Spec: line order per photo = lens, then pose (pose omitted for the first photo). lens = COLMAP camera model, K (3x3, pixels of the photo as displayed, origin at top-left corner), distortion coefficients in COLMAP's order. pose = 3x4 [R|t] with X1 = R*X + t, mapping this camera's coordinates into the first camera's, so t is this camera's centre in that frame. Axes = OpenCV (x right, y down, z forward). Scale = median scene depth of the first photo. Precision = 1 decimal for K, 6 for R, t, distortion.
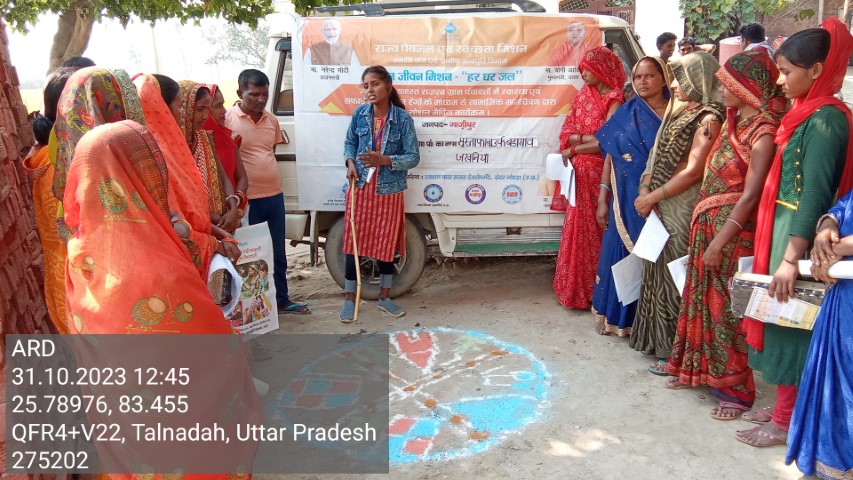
lens RADIAL K [[721.7, 0, 426.8], [0, 721.7, 263.8], [0, 0, 1]] dist [0.057469, -0.097200]
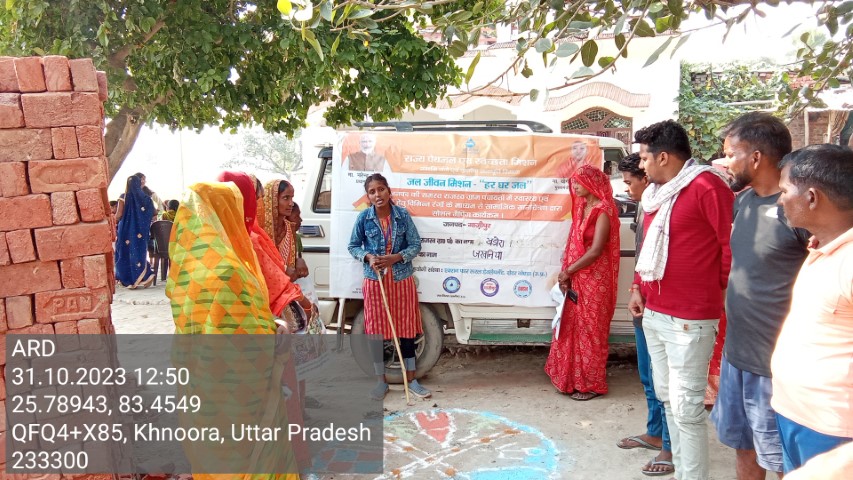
lens RADIAL K [[771.7, 0, 426.5], [0, 771.7, 240.0], [0, 0, 1]] dist [0.051976, -0.005575]
pose [[0.999524, 0.029773, 0.008031, -0.042201], [-0.027801, 0.982705, -0.183081, 0.052943], [-0.013343, 0.182771, 0.983065, -0.179267]]
